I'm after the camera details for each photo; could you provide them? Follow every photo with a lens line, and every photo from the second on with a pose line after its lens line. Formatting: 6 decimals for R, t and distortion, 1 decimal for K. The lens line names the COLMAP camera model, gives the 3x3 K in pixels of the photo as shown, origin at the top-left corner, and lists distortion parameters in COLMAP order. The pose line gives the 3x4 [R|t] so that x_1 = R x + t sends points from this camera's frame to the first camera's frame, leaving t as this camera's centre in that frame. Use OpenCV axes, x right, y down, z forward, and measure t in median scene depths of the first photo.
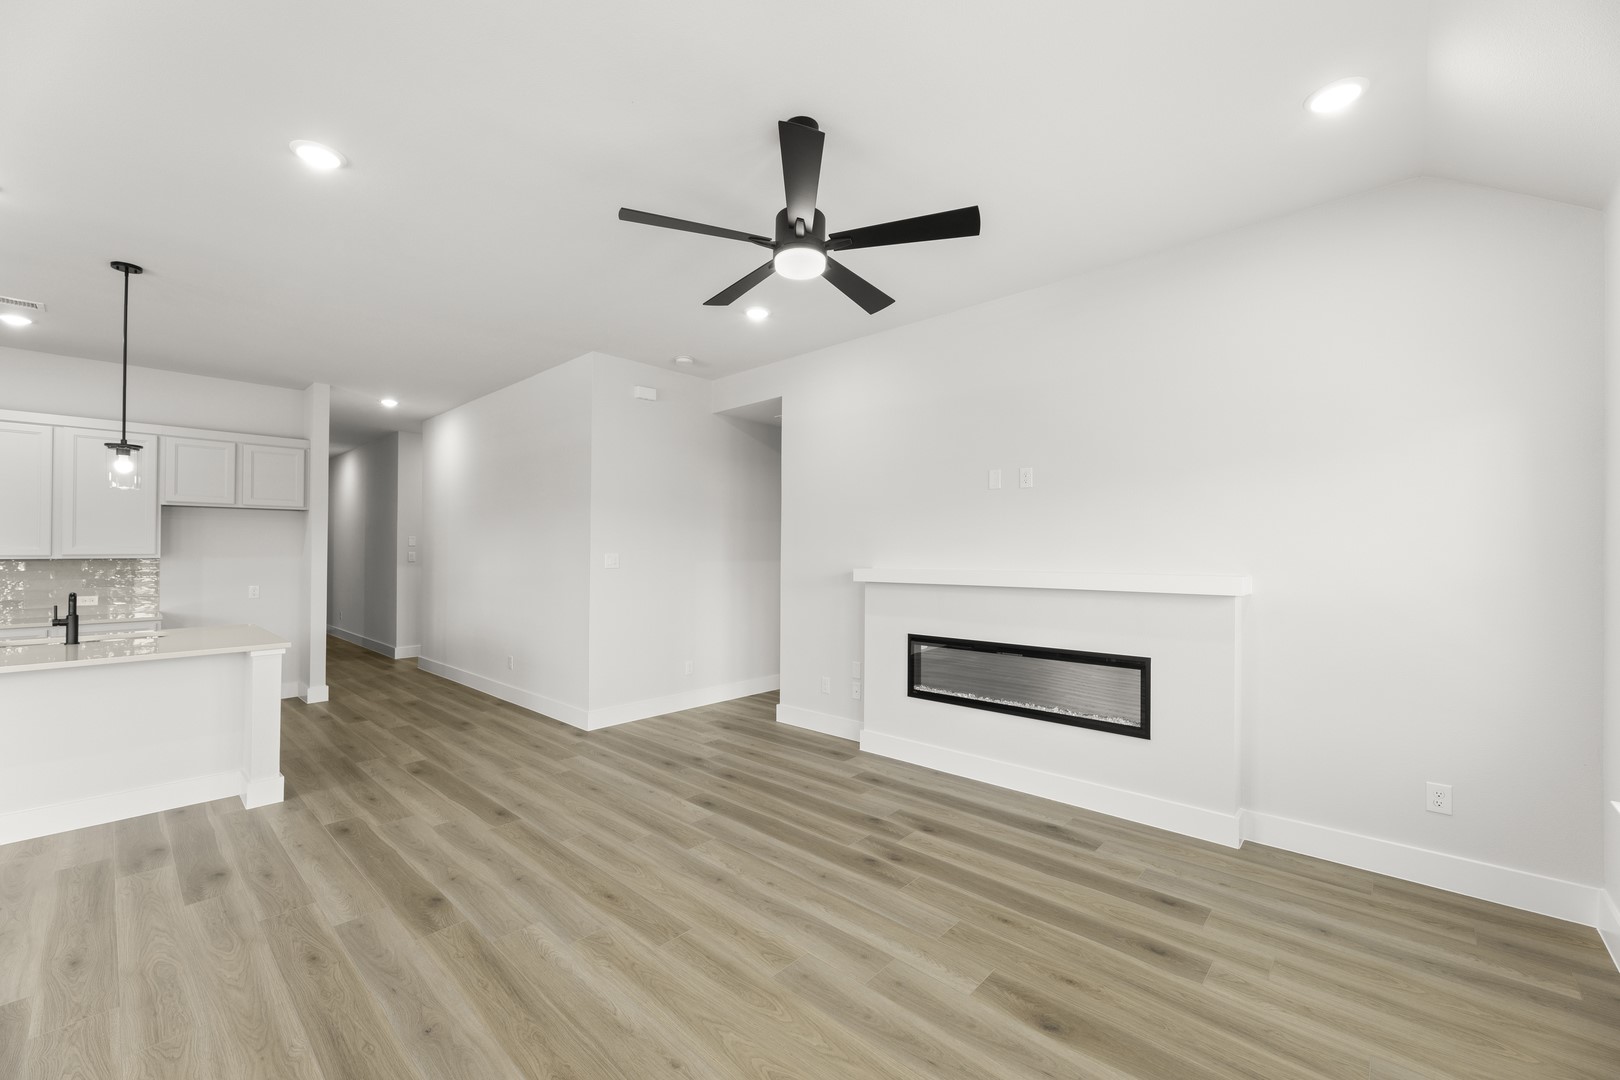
lens RADIAL K [[642.3, 0, 815.5], [0, 642.3, 537.2], [0, 0, 1]] dist [0.002020, 0.000382]
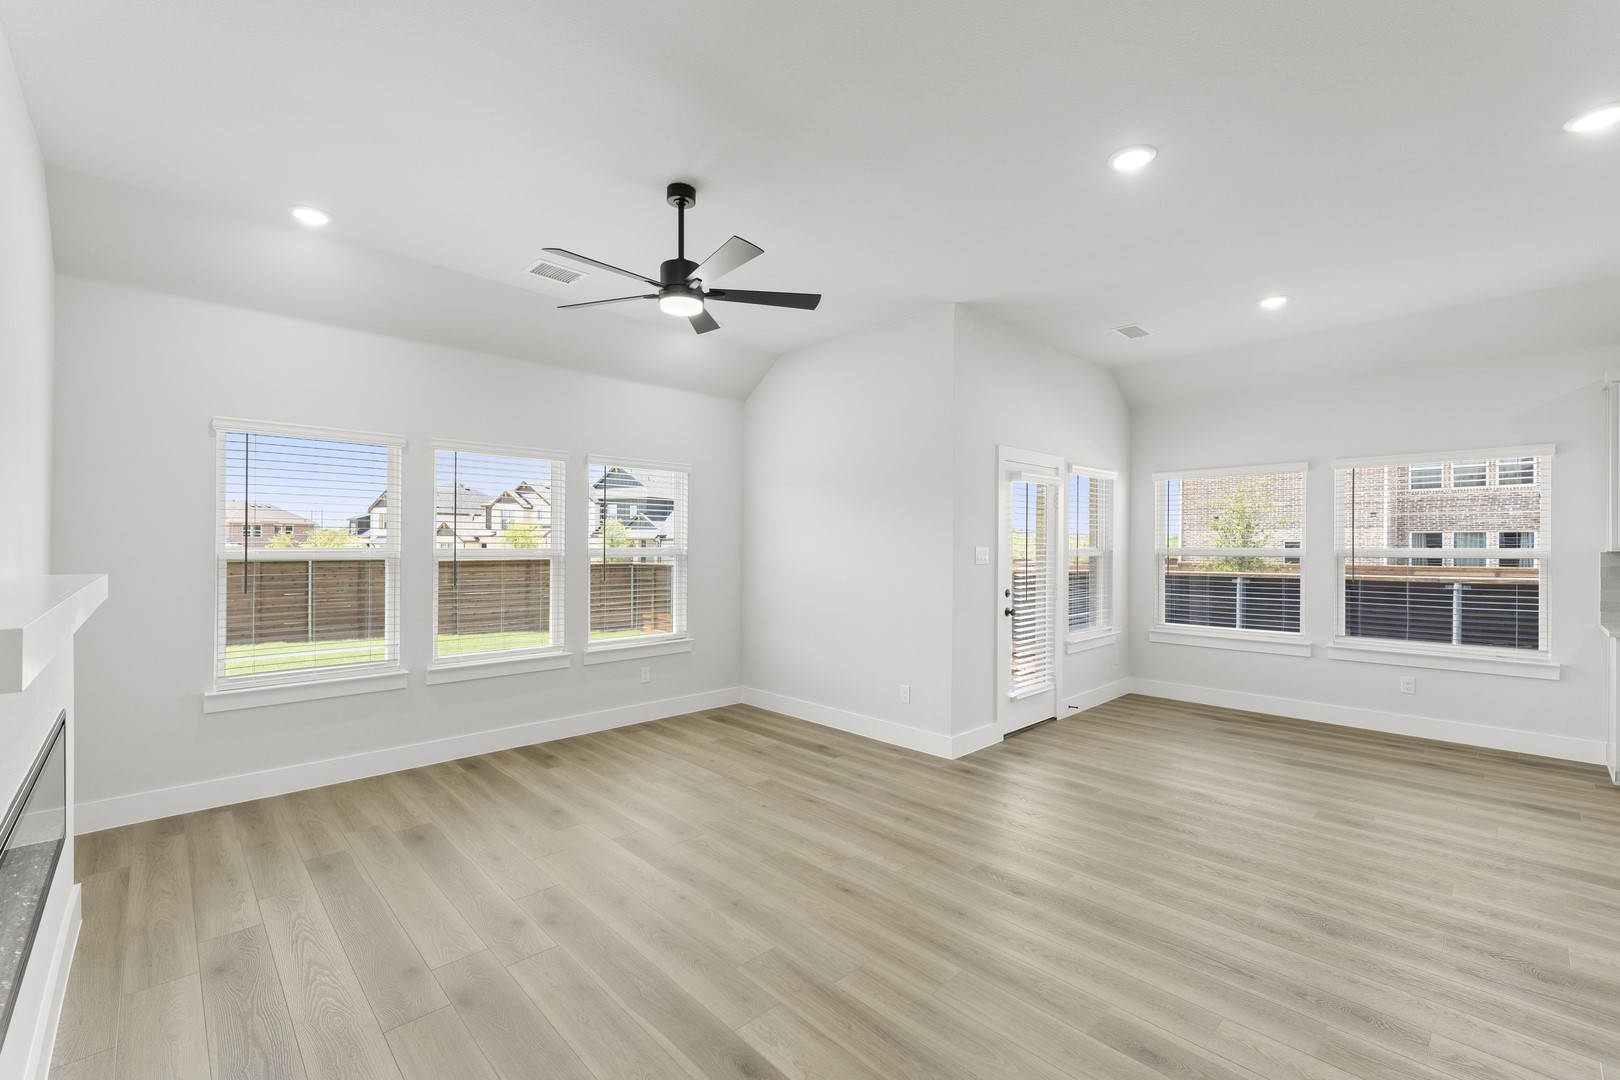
lens RADIAL K [[682.1, 0, 813.6], [0, 682.1, 544.1], [0, 0, 1]] dist [0.001123, 0.000022]
pose [[-0.997603, 0.000669, 0.069200, -0.242455], [-0.000860, 0.999756, -0.022054, 0.034161], [-0.069198, -0.022060, -0.997359, 1.457517]]
